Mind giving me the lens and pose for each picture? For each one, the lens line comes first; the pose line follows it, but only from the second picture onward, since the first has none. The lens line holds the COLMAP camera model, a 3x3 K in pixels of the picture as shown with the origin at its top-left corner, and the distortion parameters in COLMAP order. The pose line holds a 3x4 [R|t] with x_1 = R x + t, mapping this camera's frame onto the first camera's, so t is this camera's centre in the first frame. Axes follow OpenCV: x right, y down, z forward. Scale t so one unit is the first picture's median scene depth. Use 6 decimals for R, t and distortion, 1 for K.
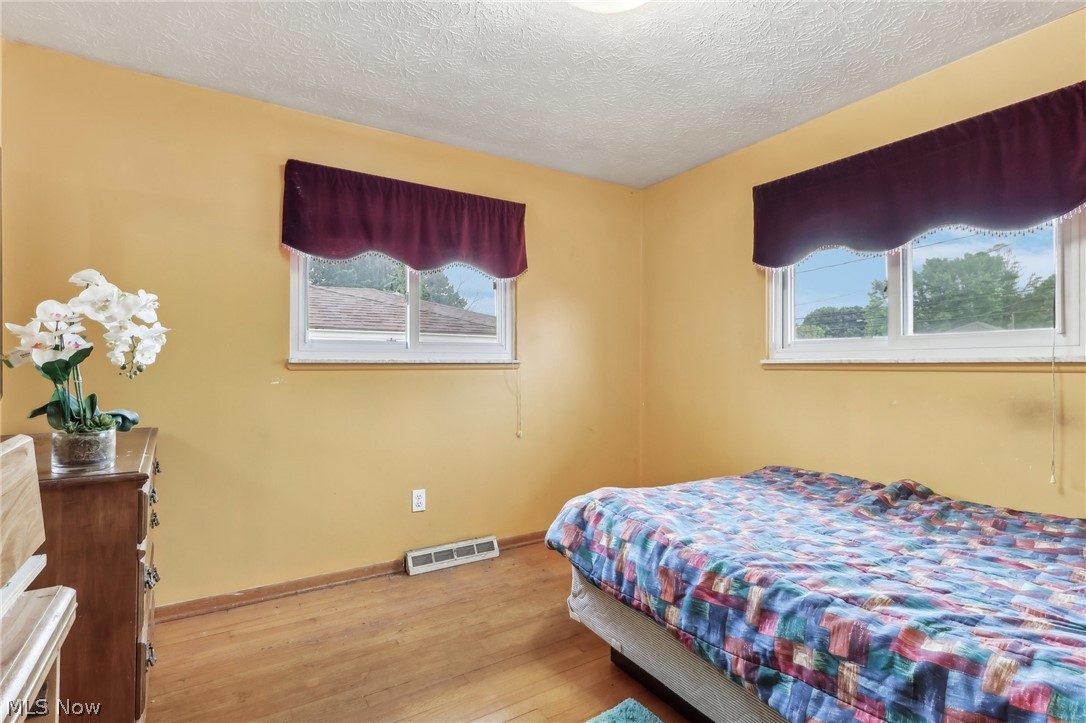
lens RADIAL K [[513.0, 0, 543.0], [0, 513.0, 361.5], [0, 0, 1]] dist [-0.000548, -0.000256]
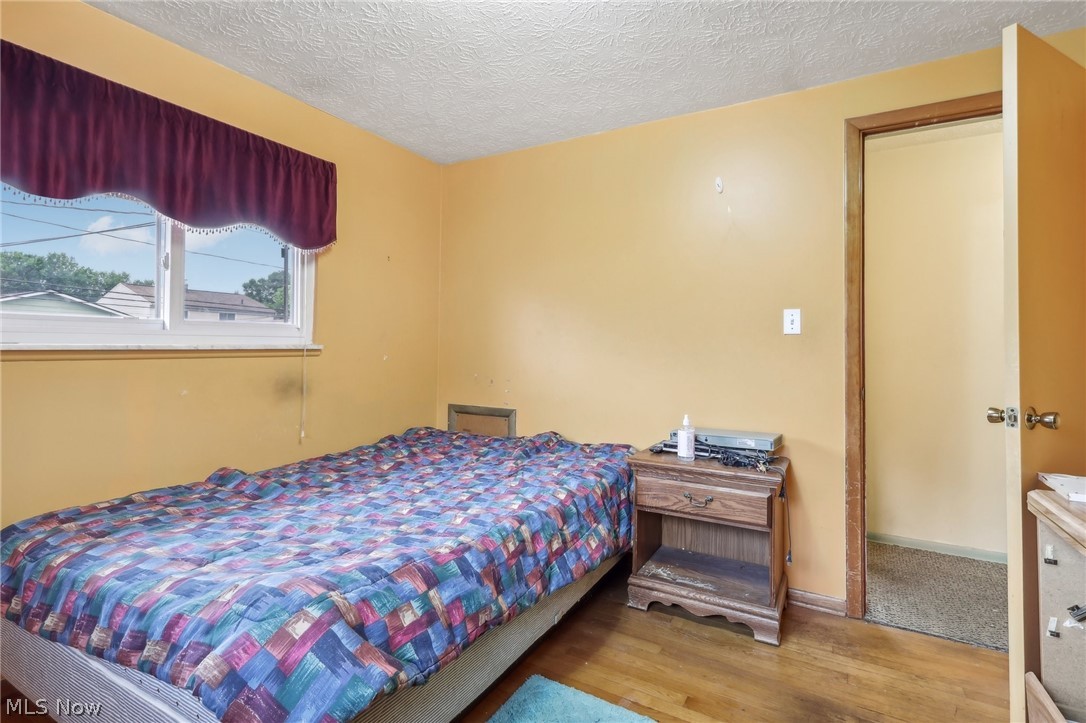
lens RADIAL K [[513.0, 0, 543.0], [0, 513.0, 361.5], [0, 0, 1]] dist [-0.000548, -0.000256]
pose [[-0.449916, -0.025513, 0.892706, -0.497686], [-0.013608, 0.999672, 0.021712, -0.003970], [-0.892967, -0.002379, -0.450116, 1.021588]]
